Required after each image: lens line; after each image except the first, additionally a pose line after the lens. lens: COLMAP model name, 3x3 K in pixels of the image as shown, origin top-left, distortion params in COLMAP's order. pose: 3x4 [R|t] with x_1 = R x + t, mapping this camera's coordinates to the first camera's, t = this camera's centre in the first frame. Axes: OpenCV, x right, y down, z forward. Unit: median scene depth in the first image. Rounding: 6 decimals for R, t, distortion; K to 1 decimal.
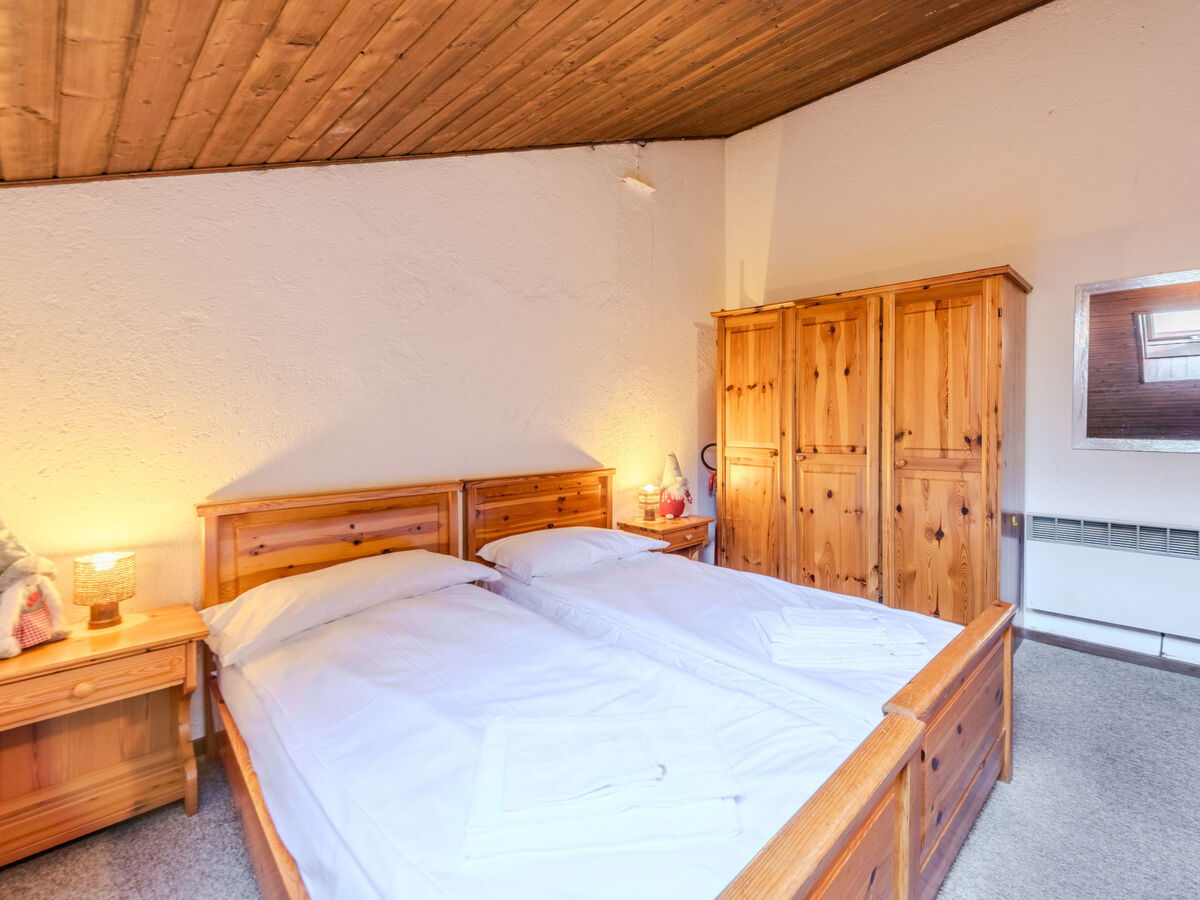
lens RADIAL K [[562.8, 0, 611.3], [0, 562.8, 441.9], [0, 0, 1]] dist [0.017727, -0.001418]
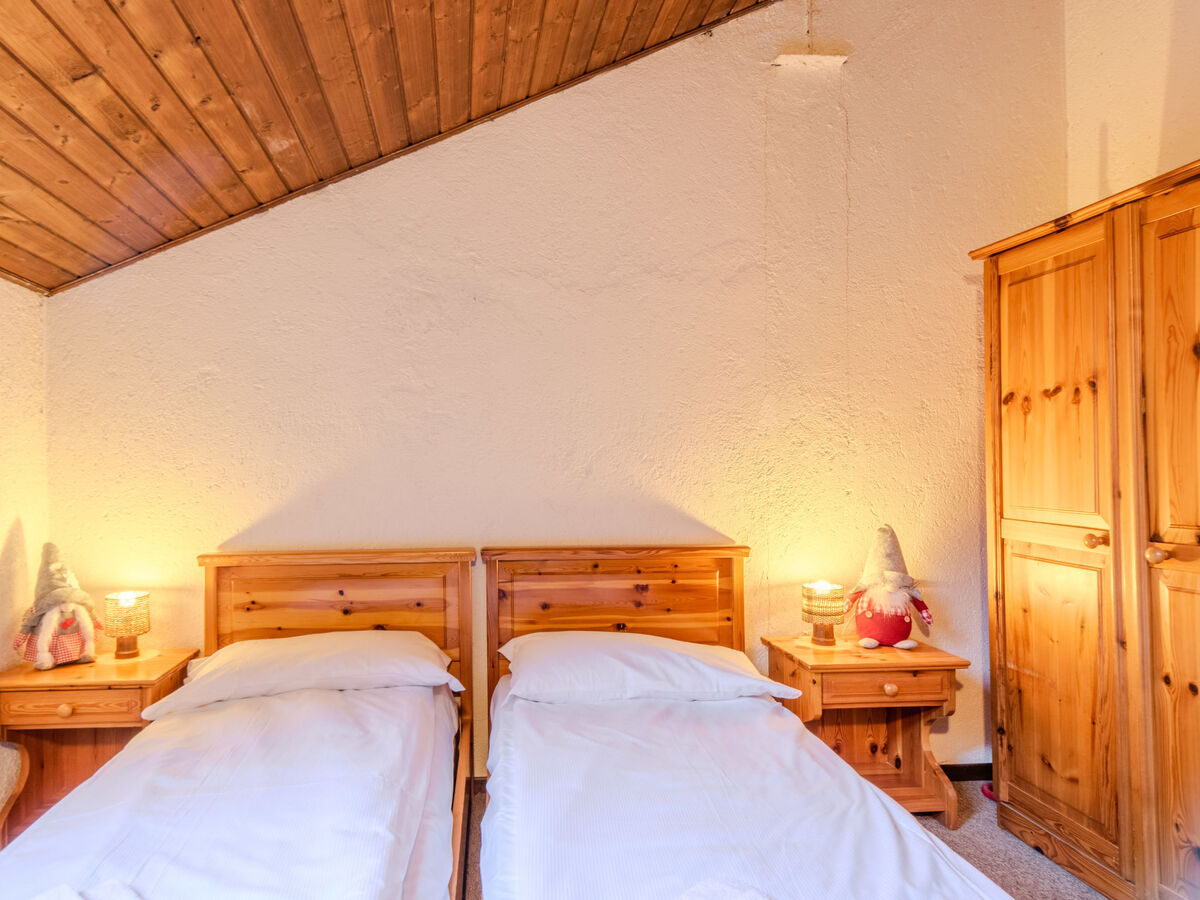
lens RADIAL K [[701.0, 0, 462.7], [0, 701.0, 471.7], [0, 0, 1]] dist [0.023954, -0.006226]
pose [[0.730087, -0.000521, -0.683354, 0.329589], [-0.016688, 0.999688, -0.018591, -0.014824], [0.683150, 0.024977, 0.729851, 0.270685]]
